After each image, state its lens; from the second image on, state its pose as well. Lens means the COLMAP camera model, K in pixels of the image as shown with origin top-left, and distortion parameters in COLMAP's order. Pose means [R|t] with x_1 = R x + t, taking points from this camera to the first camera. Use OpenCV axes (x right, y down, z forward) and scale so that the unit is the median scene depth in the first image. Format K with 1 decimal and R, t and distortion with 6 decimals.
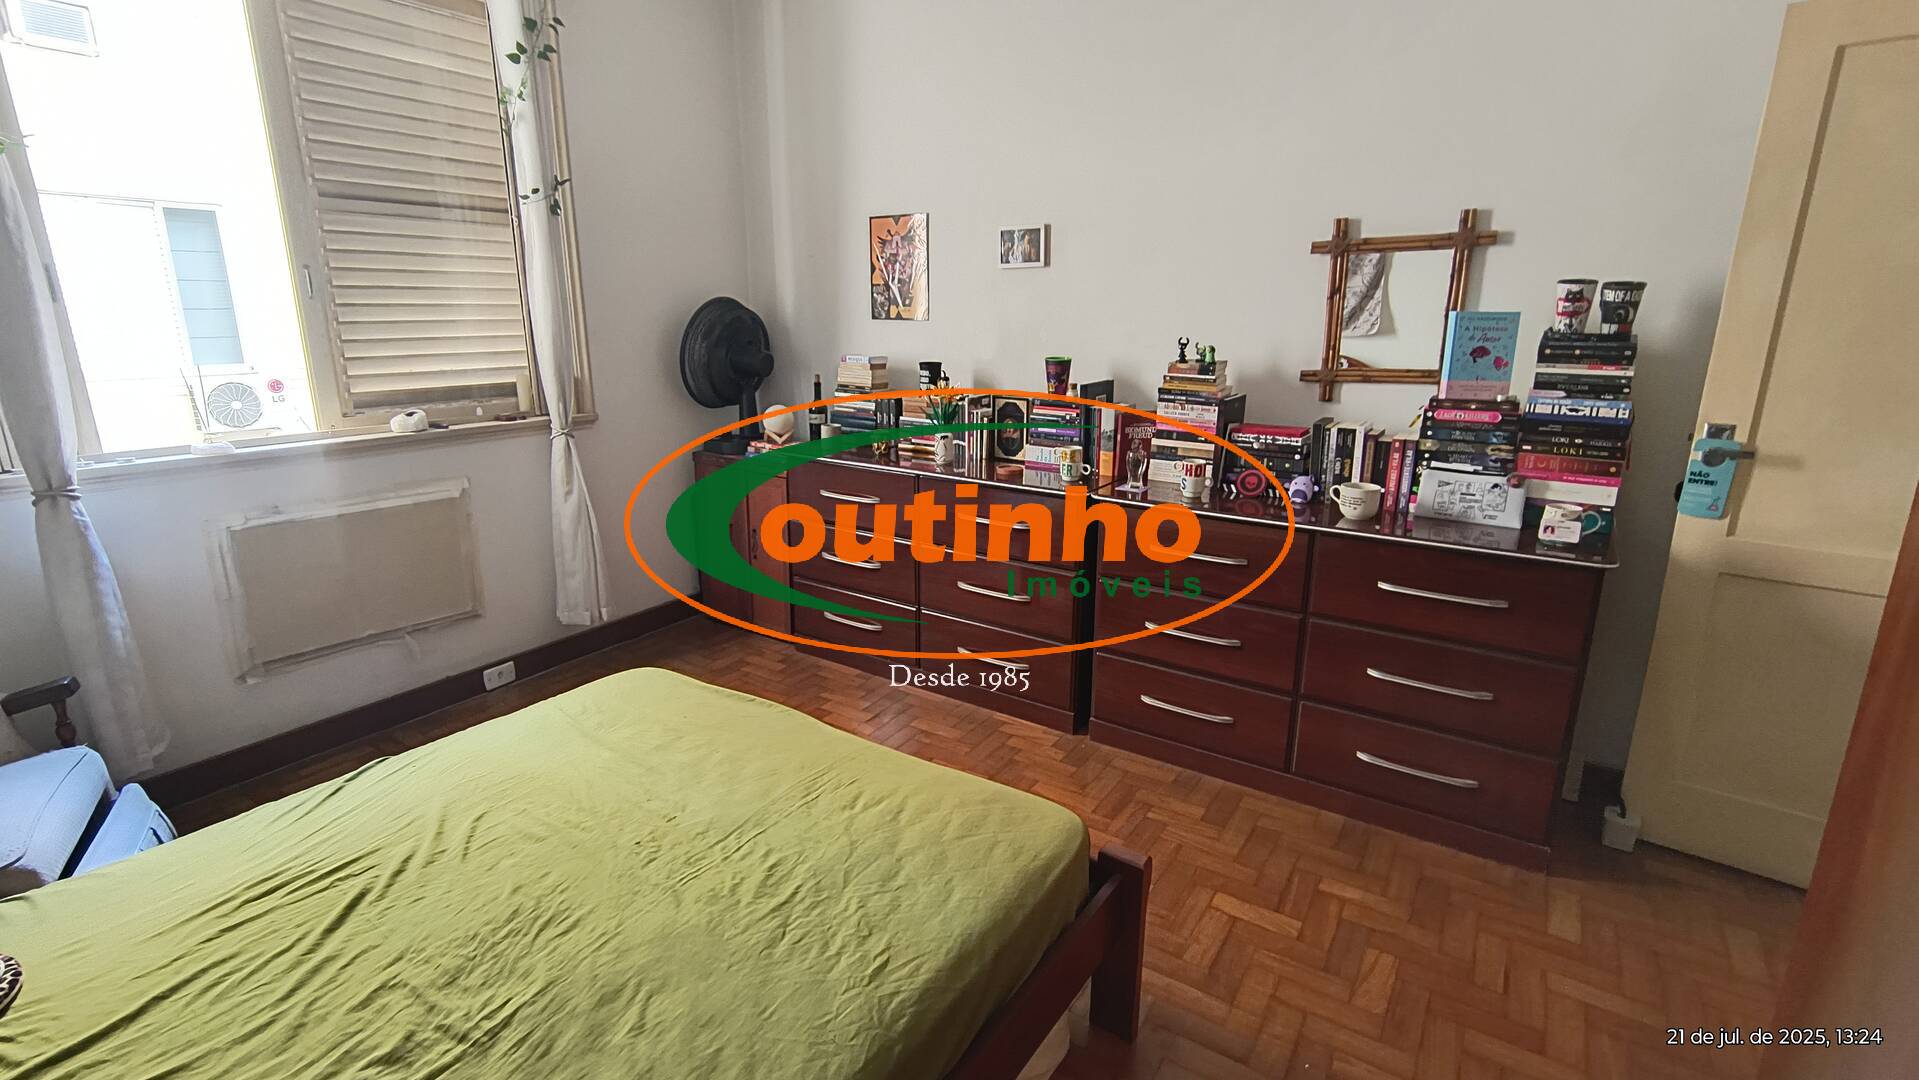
lens RADIAL K [[883.9, 0, 959.3], [0, 883.9, 528.3], [0, 0, 1]] dist [-0.000018, 0.000758]
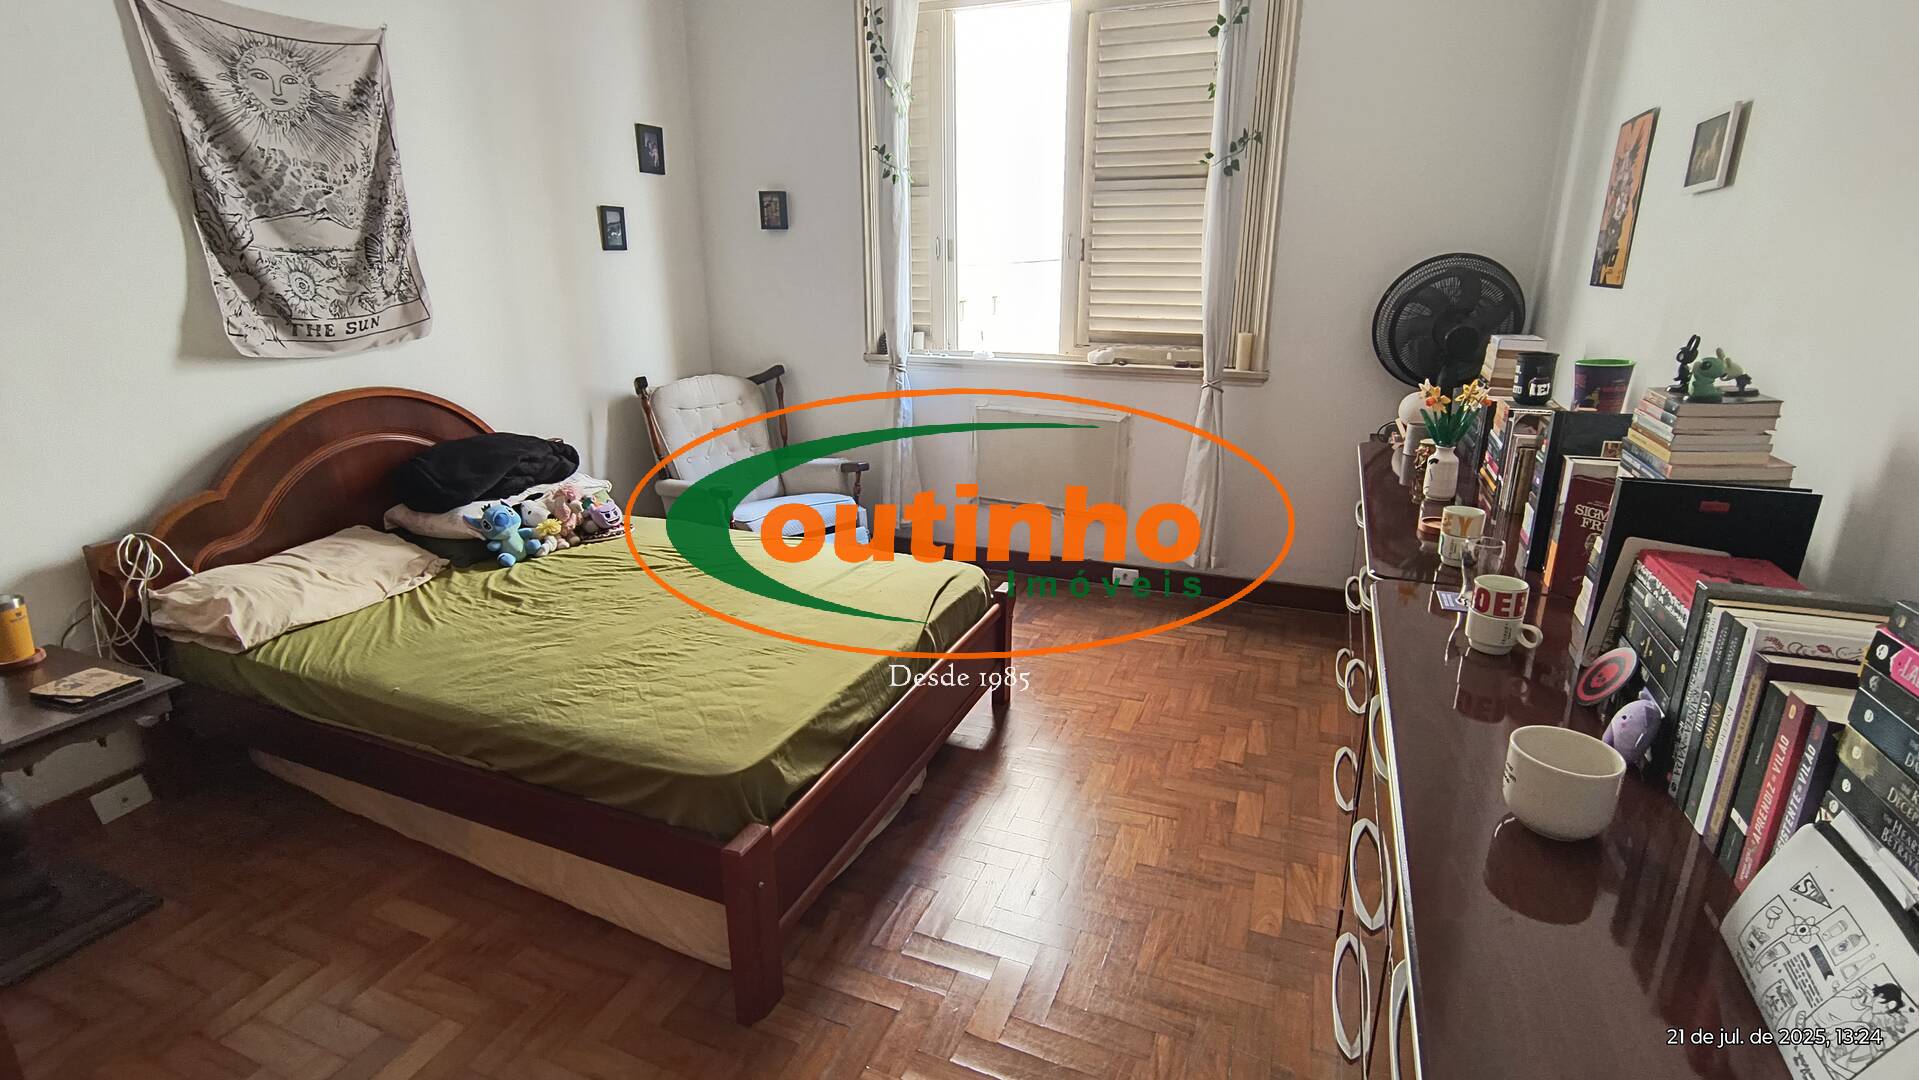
lens RADIAL K [[881.0, 0, 960.8], [0, 881.0, 531.3], [0, 0, 1]] dist [-0.002980, 0.002268]
pose [[0.196820, 0.285508, -0.937948, 0.686022], [-0.240062, 0.941574, 0.236237, -0.152558], [0.950595, 0.178670, 0.253861, 0.603719]]
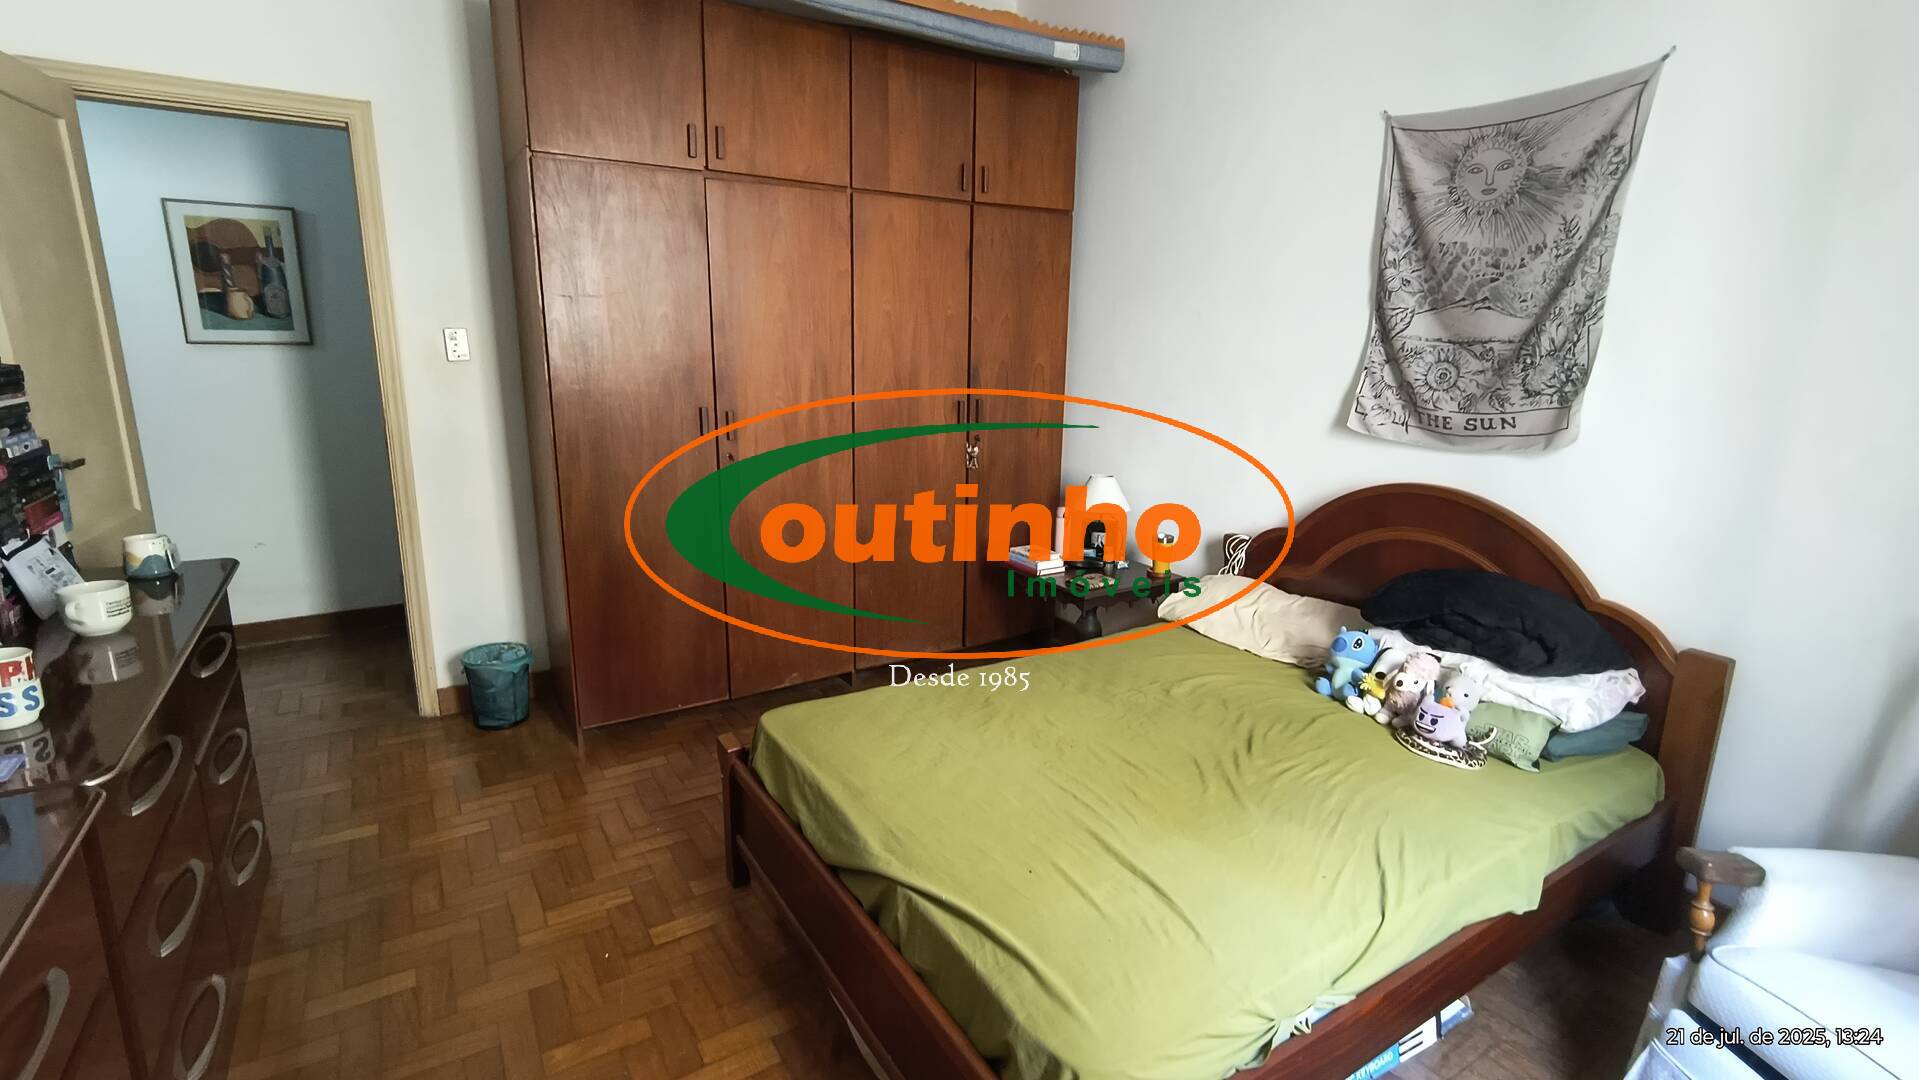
lens RADIAL K [[881.0, 0, 960.8], [0, 881.0, 531.3], [0, 0, 1]] dist [-0.002980, 0.002268]
pose [[-0.914619, -0.112184, 0.388442, -0.411853], [0.075393, 0.896564, 0.436450, -0.317848], [-0.397226, 0.428471, -0.811557, 1.197087]]
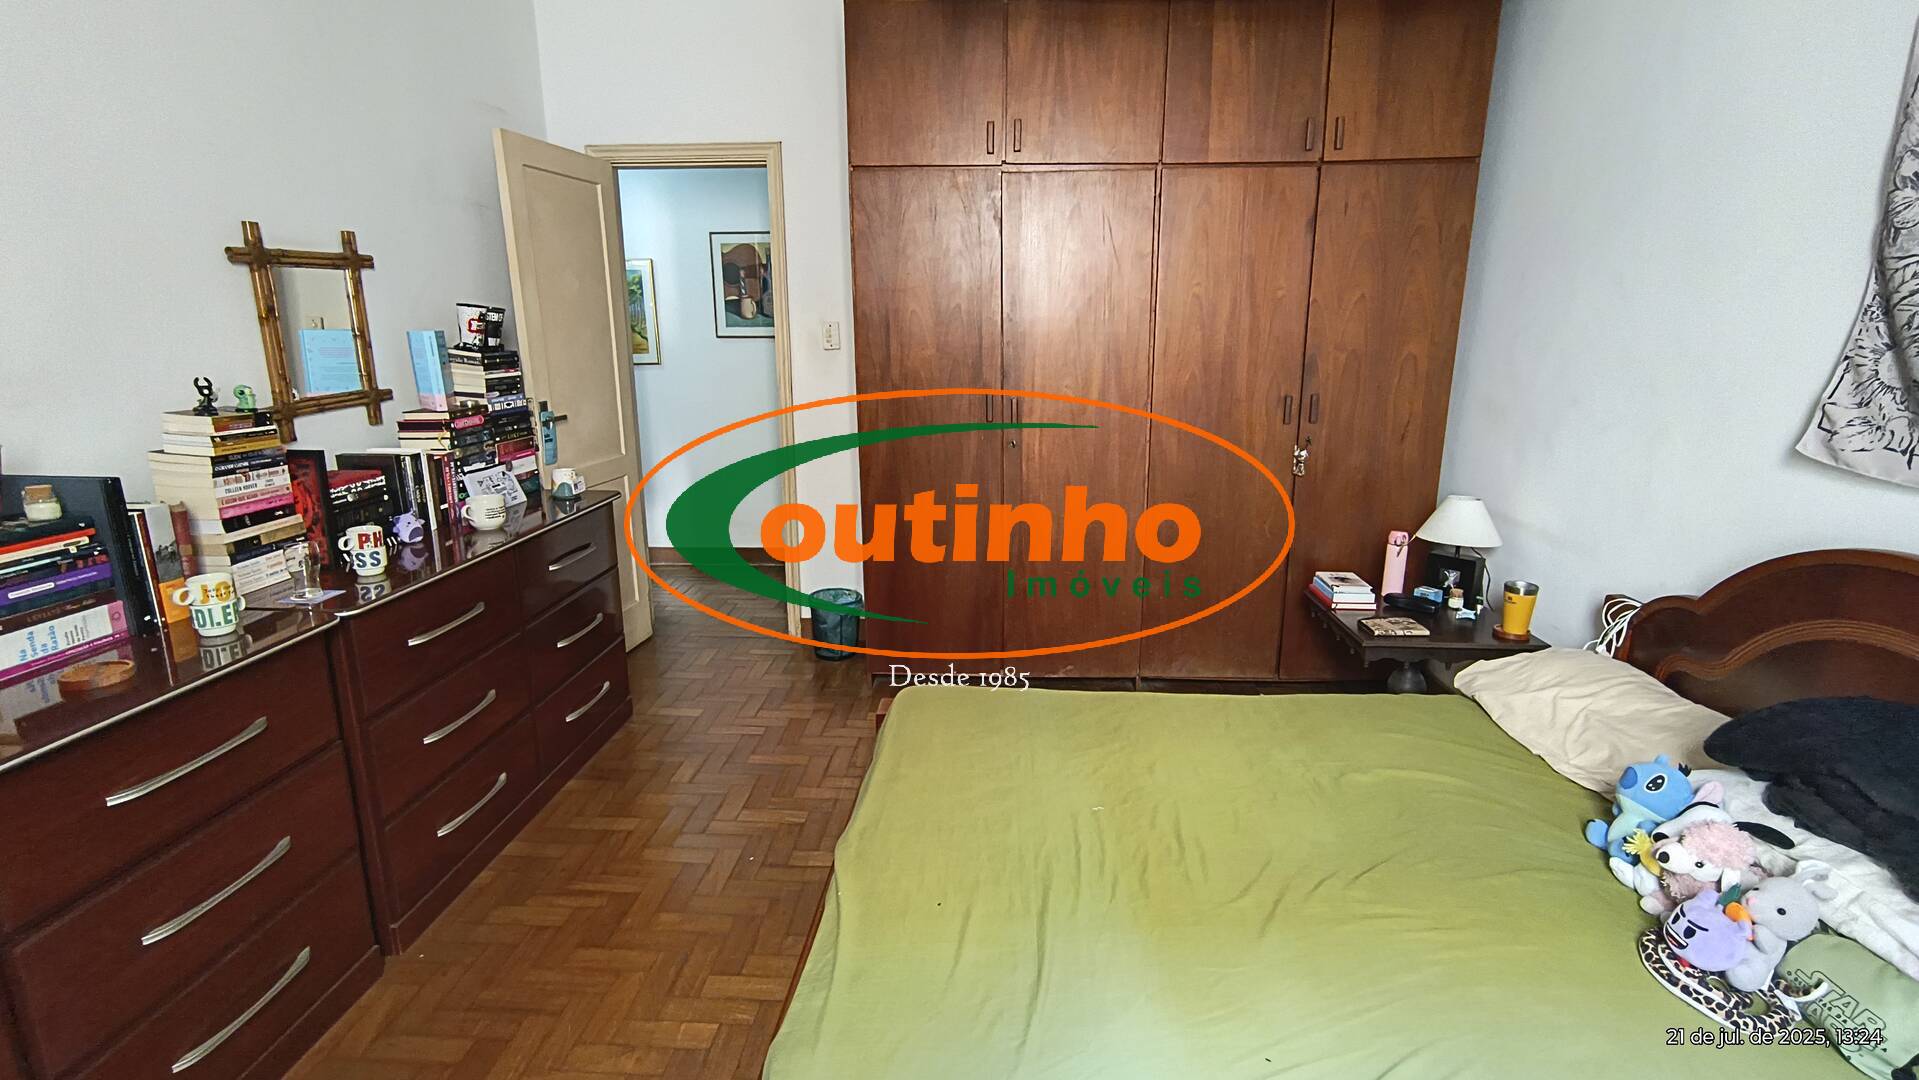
lens RADIAL K [[883.9, 0, 959.3], [0, 883.9, 528.3], [0, 0, 1]] dist [-0.000018, 0.000758]
pose [[-0.500578, -0.203677, 0.841390, -0.675824], [0.212816, 0.913149, 0.347661, -0.244894], [-0.839125, 0.353093, -0.413757, 0.919705]]
